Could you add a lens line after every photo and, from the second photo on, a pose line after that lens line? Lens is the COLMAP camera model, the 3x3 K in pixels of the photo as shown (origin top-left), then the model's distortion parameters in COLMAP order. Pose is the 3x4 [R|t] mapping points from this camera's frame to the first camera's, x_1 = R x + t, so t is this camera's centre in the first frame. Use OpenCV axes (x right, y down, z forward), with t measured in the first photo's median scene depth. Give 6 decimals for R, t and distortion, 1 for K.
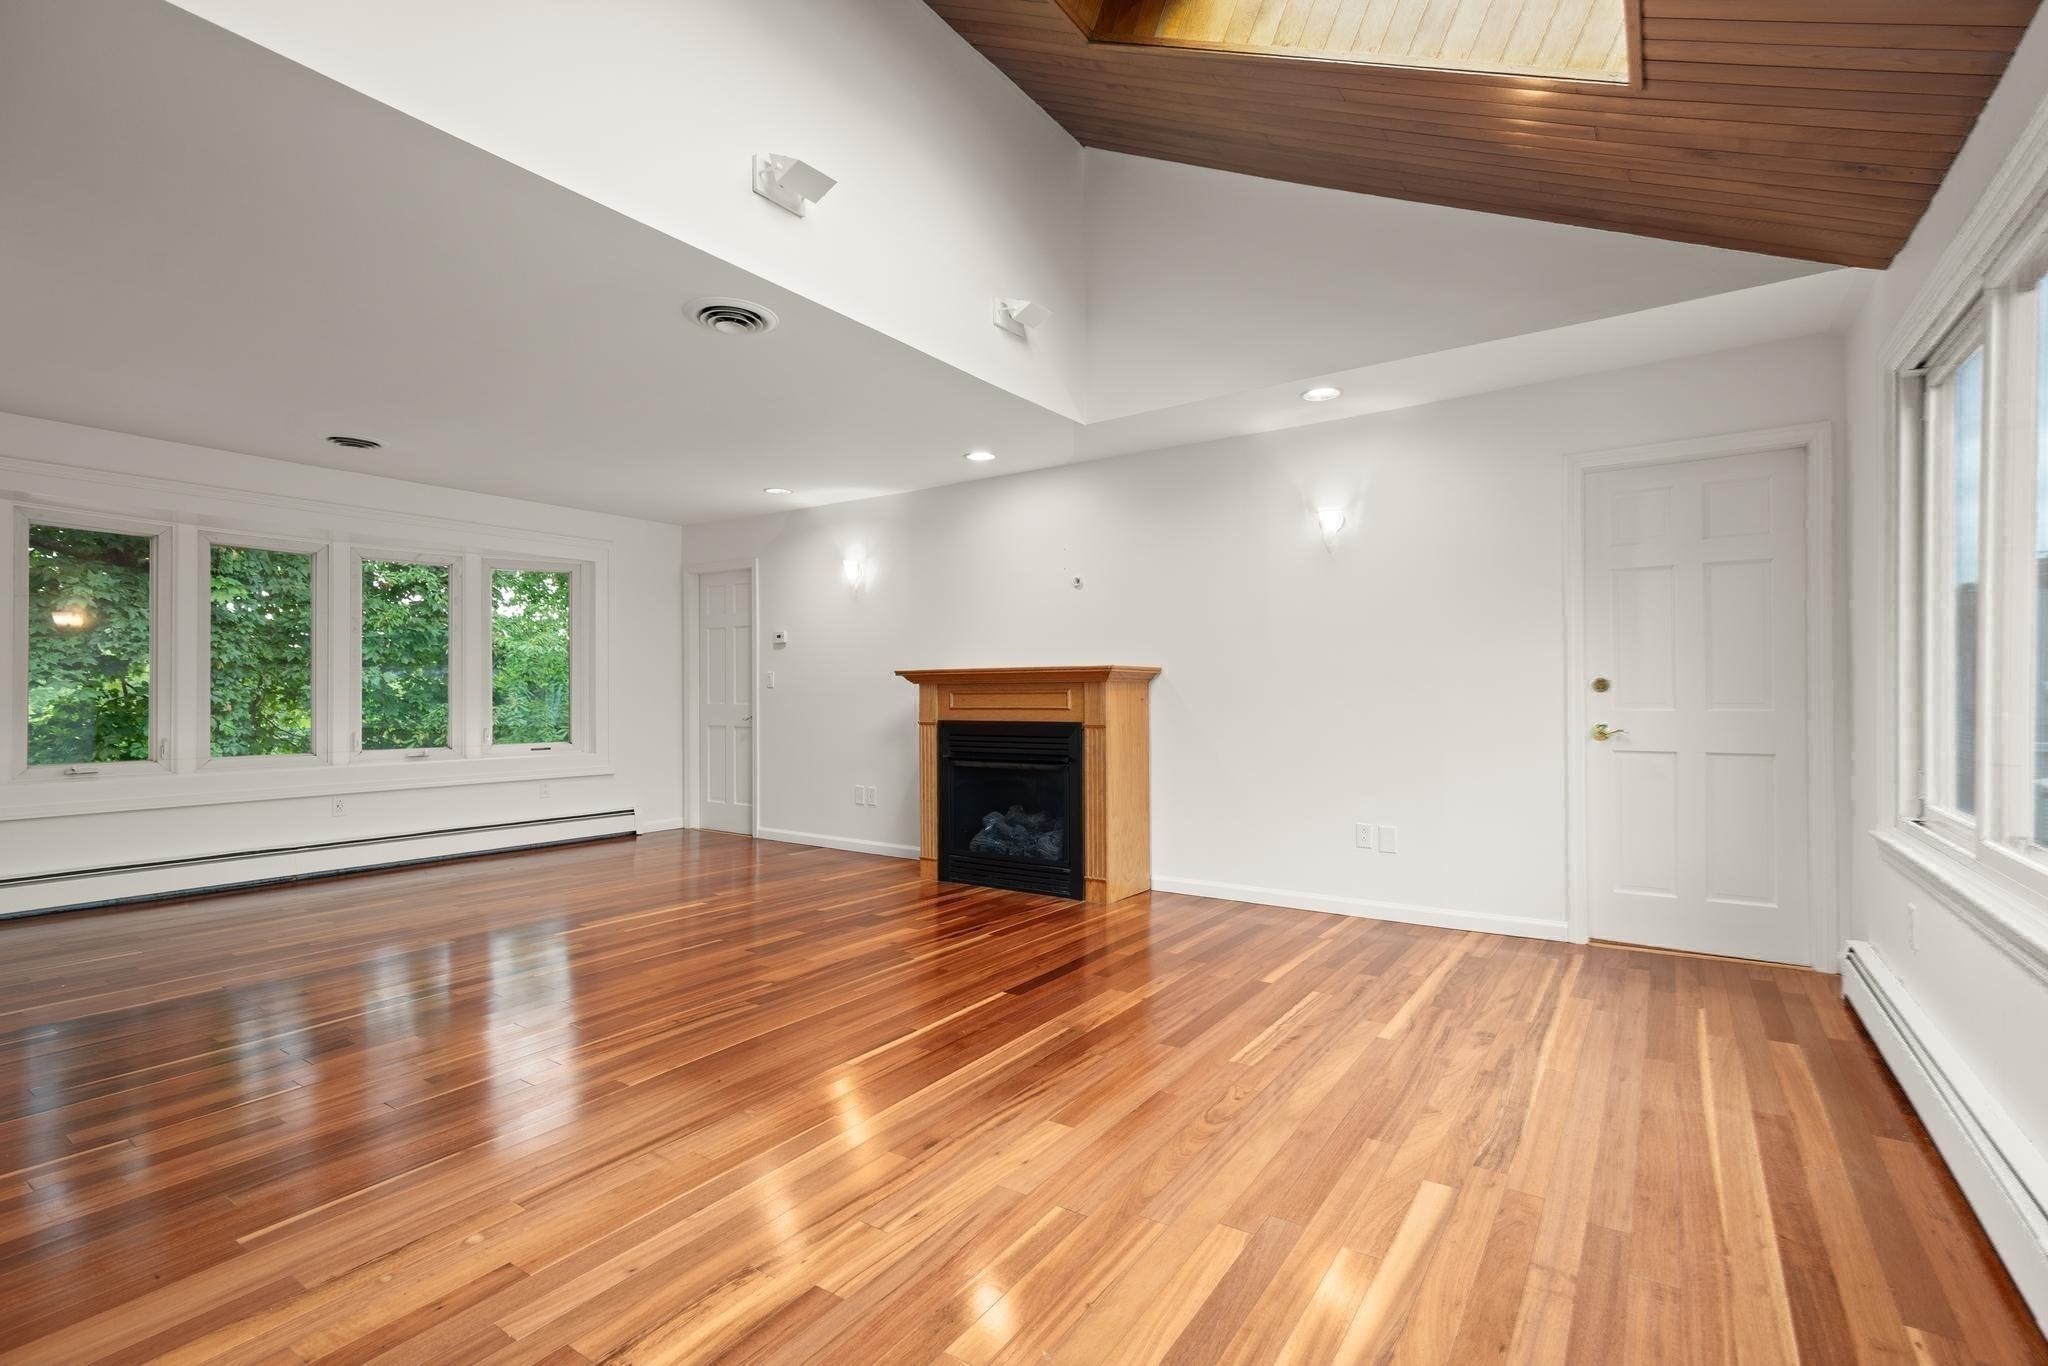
lens RADIAL K [[935.0, 0, 1046.0], [0, 935.0, 684.3], [0, 0, 1]] dist [0.003807, 0.000331]
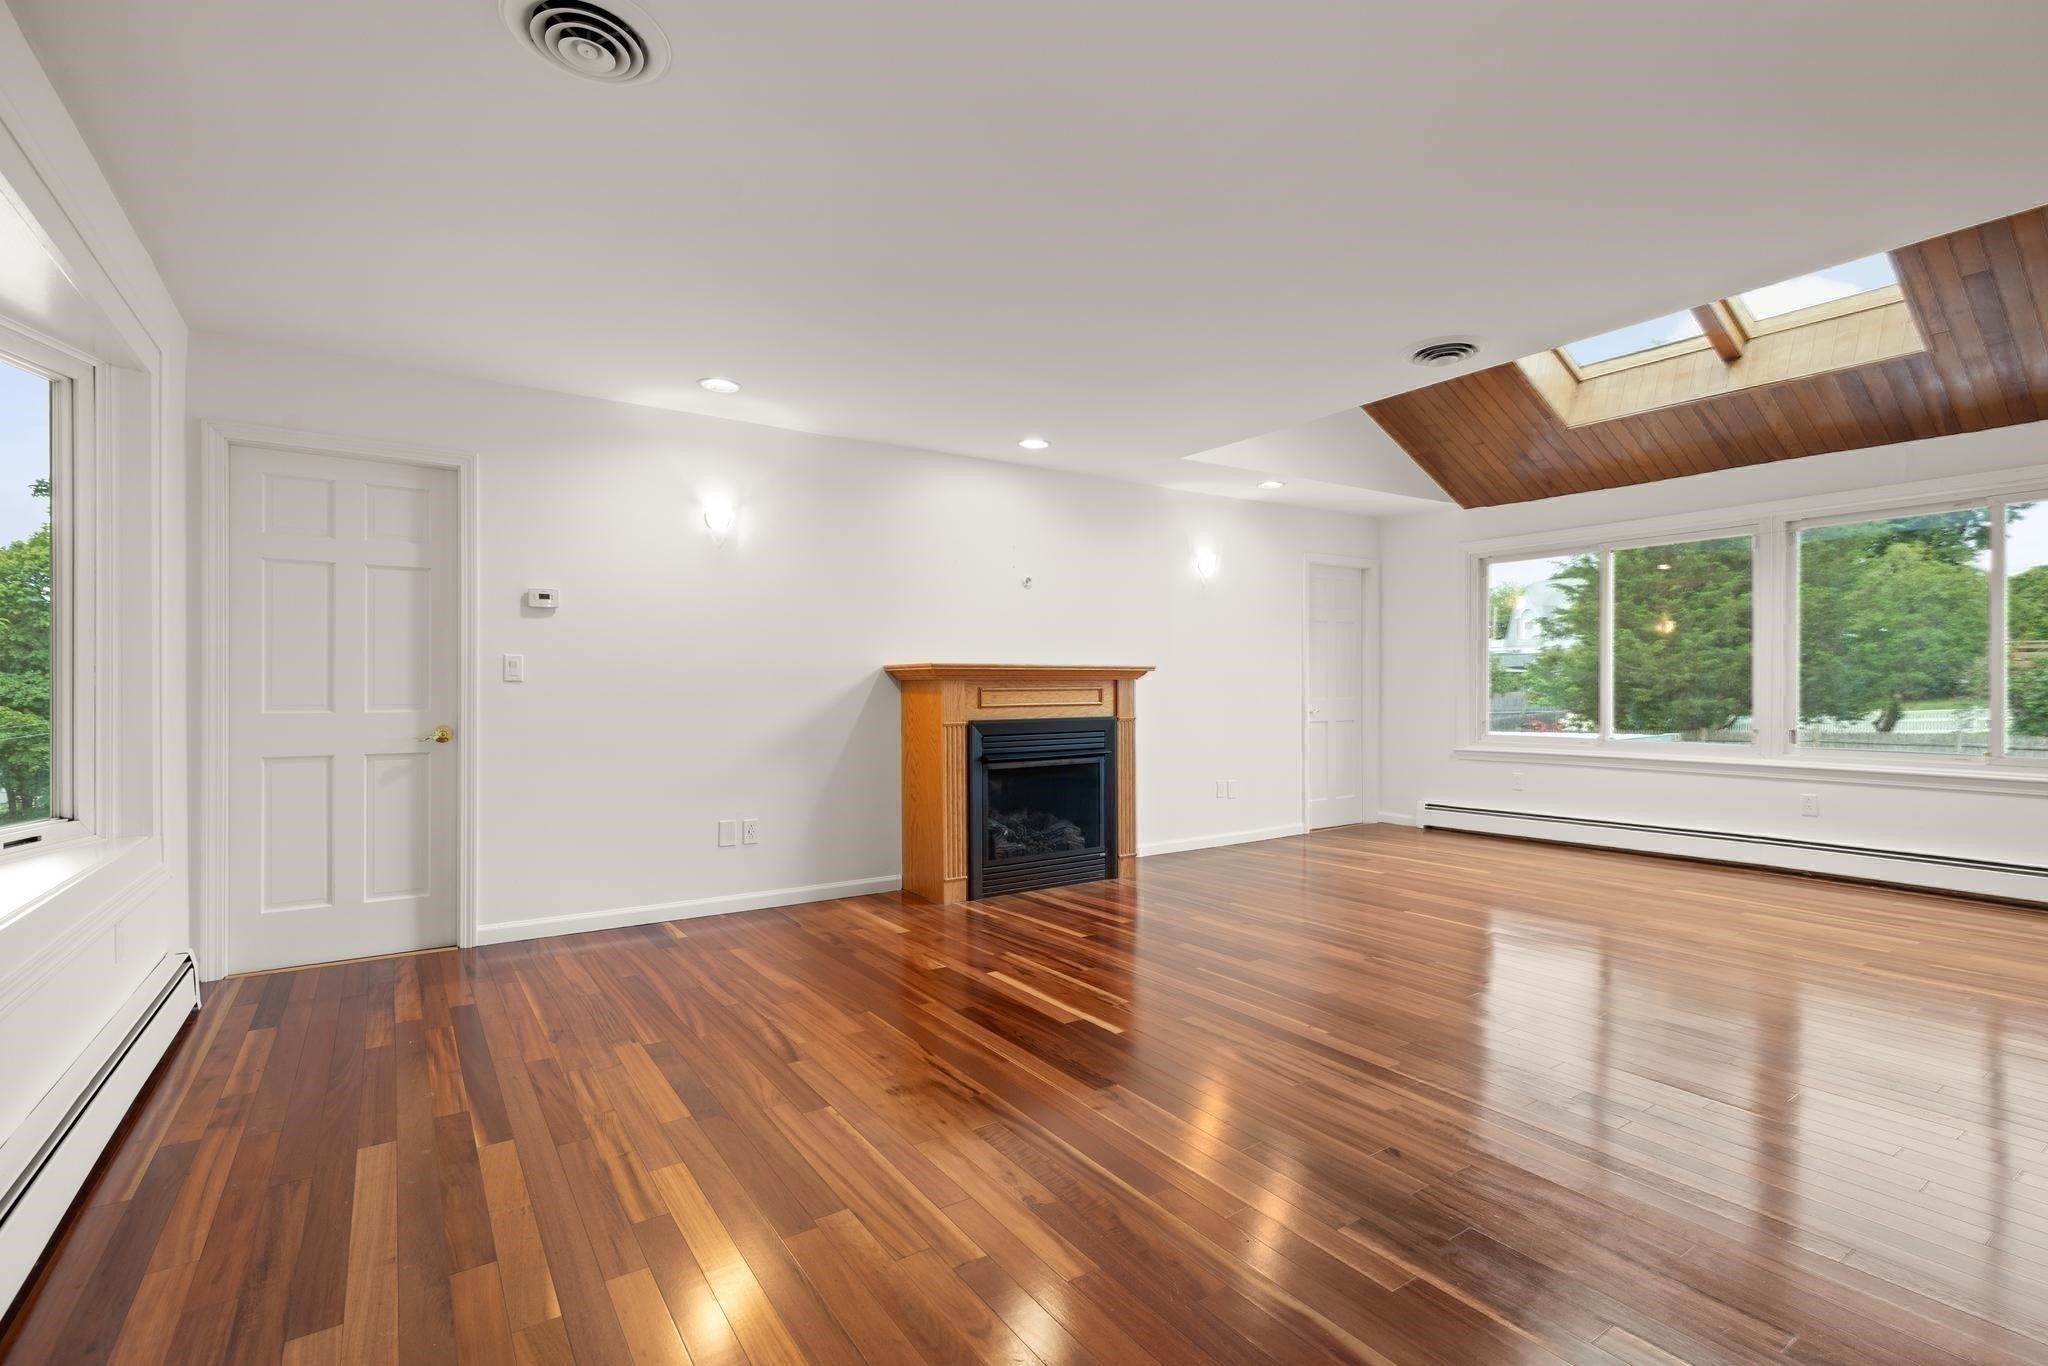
lens RADIAL K [[935.0, 0, 1027.8], [0, 935.0, 694.3], [0, 0, 1]] dist [0.003807, 0.000331]
pose [[0.376599, -0.000334, 0.926377, -1.021811], [-0.005074, 0.999984, 0.002424, 0.011833], [-0.926363, -0.005613, 0.376591, 0.683895]]
